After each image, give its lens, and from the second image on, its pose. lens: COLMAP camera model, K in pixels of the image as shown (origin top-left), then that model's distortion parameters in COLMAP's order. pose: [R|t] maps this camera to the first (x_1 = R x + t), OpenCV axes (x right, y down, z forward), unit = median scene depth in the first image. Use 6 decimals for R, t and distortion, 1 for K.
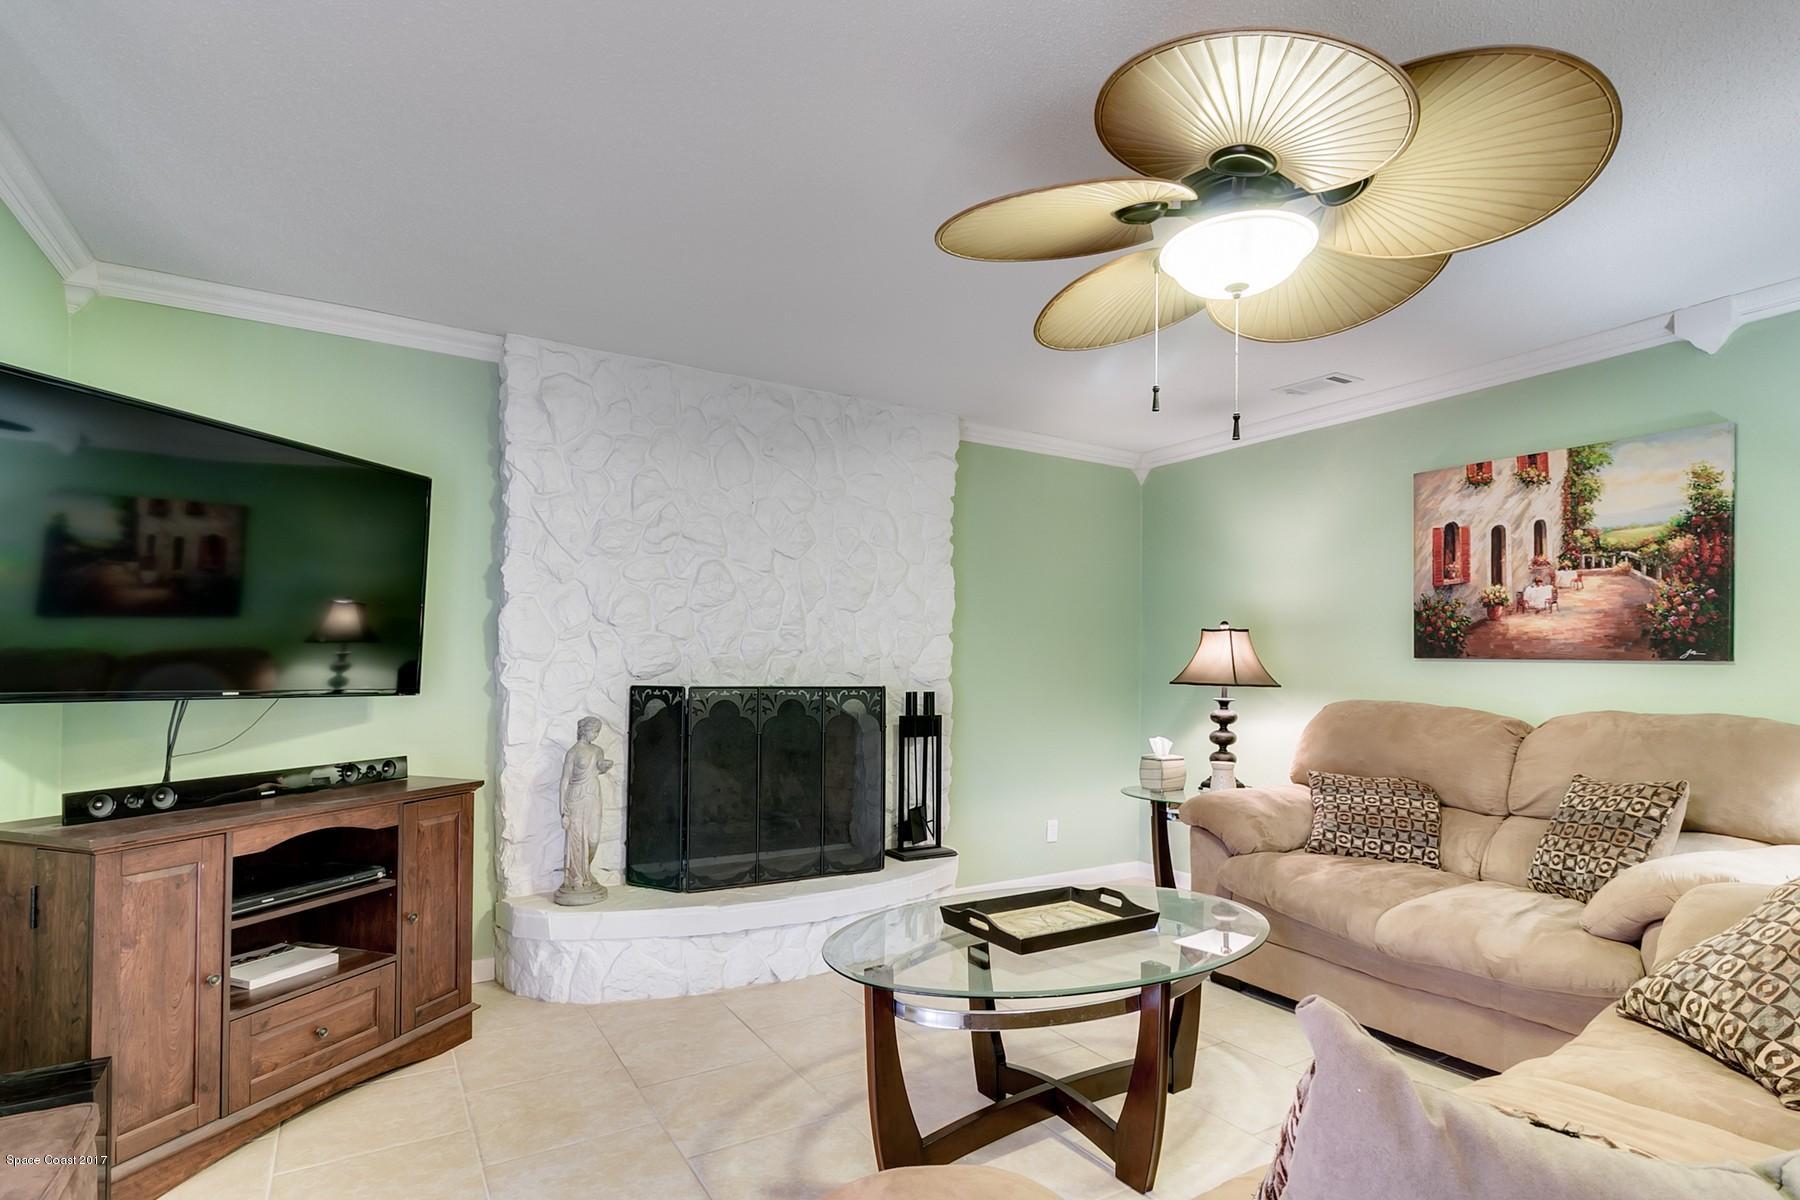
lens RADIAL K [[862.0, 0, 927.9], [0, 862.0, 652.8], [0, 0, 1]] dist [0.001078, -0.003098]
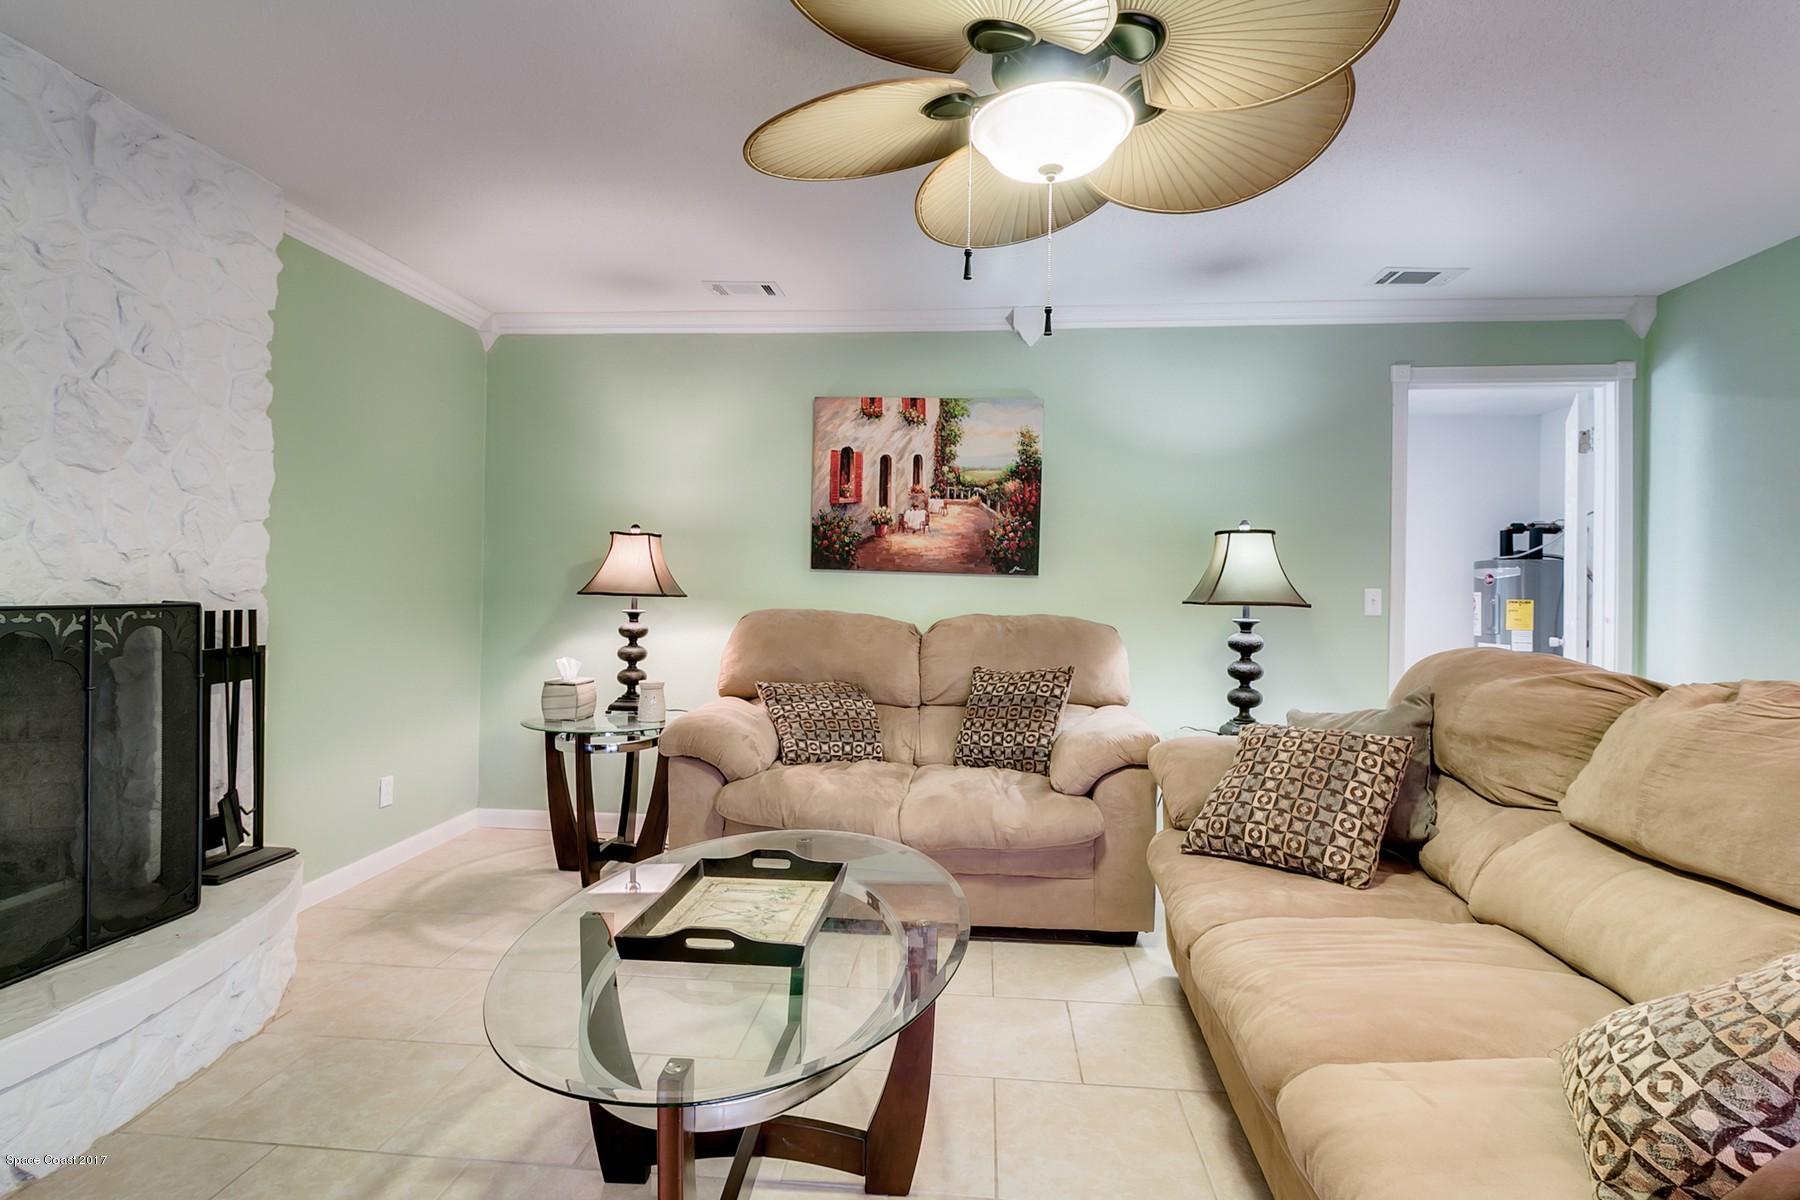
lens RADIAL K [[862.0, 0, 883.1], [0, 862.0, 588.1], [0, 0, 1]] dist [0.001078, -0.003098]
pose [[0.625406, -0.002431, 0.780295, -0.253488], [-0.024191, 0.999454, 0.022503, 0.004340], [-0.779924, -0.032949, 0.625006, 0.296811]]
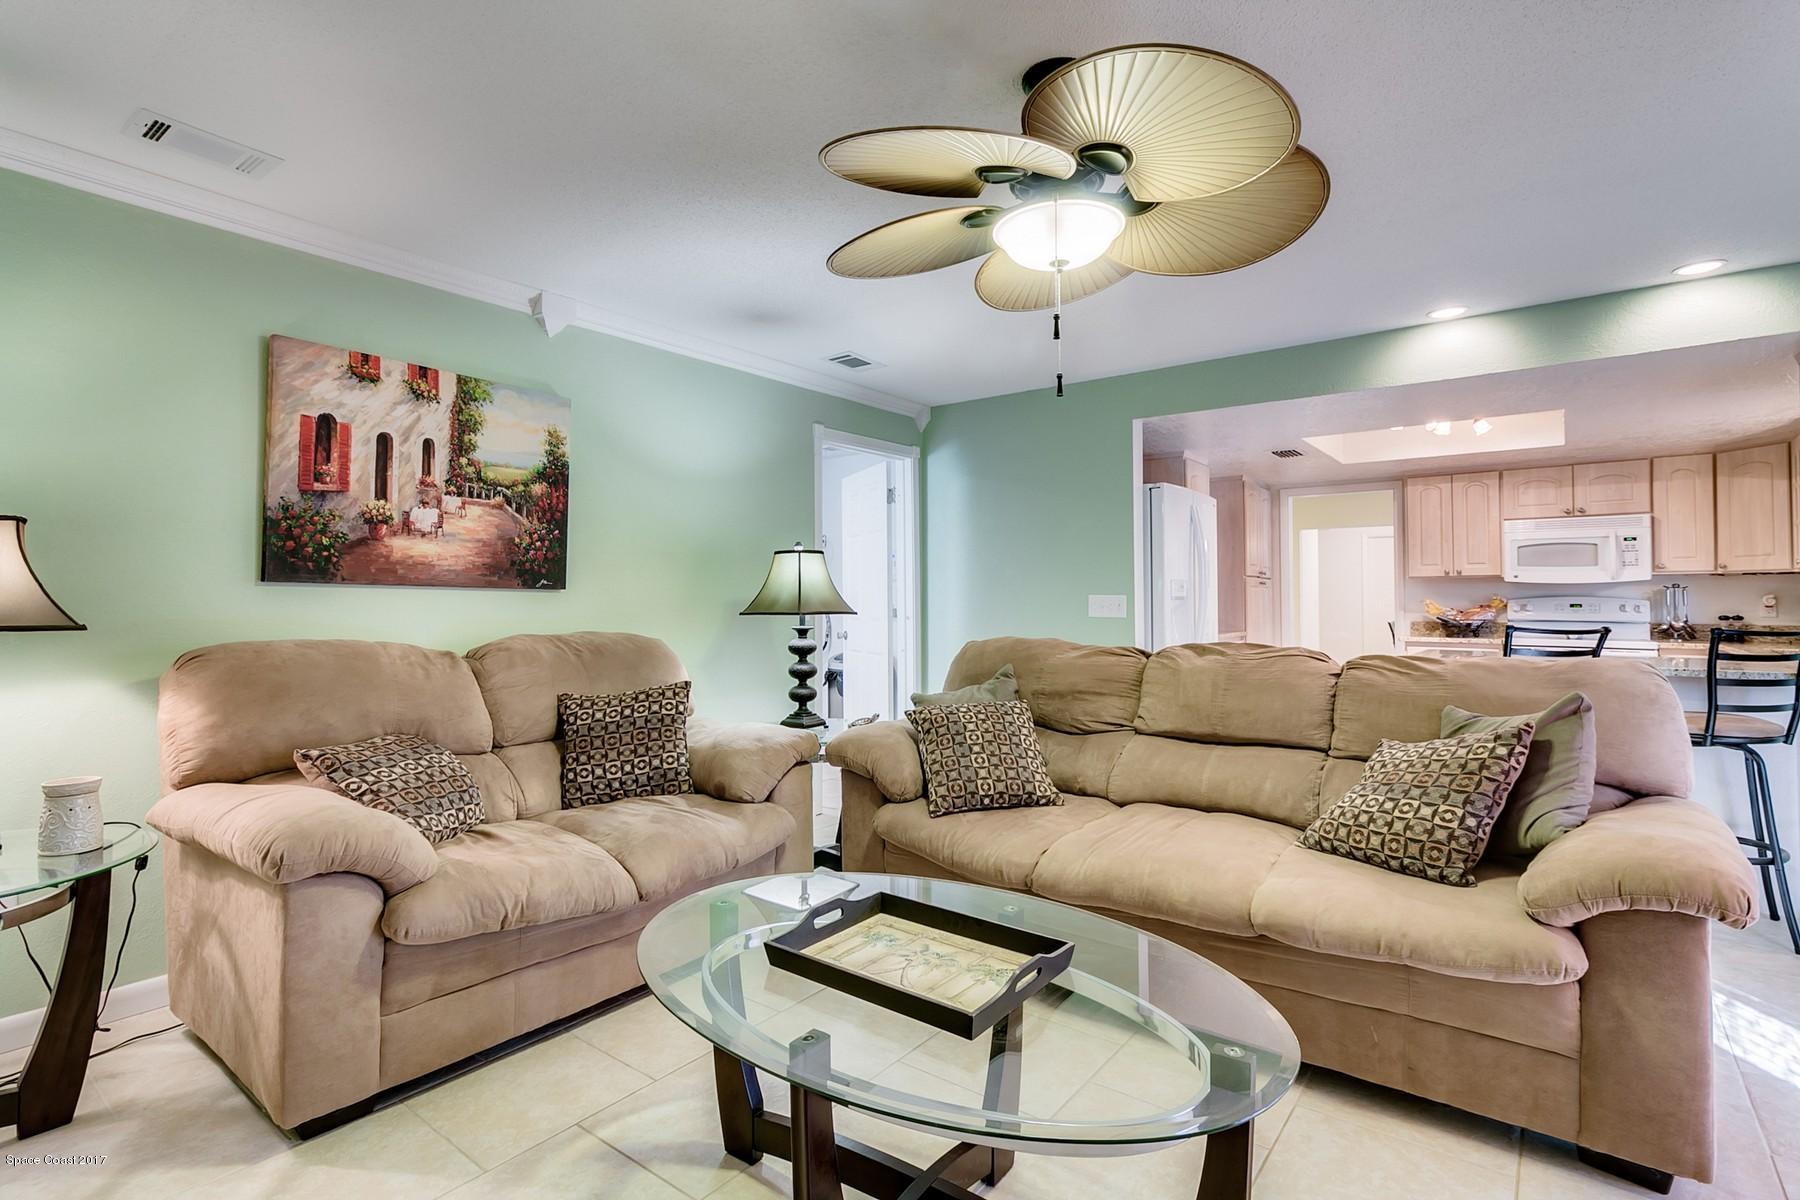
lens RADIAL K [[862.0, 0, 868.1], [0, 862.0, 581.3], [0, 0, 1]] dist [0.001078, -0.003098]
pose [[-0.309726, 0.014895, 0.950709, -0.345802], [-0.017484, 0.999619, -0.021357, 0.014771], [-0.950665, -0.023237, -0.309348, 0.852472]]
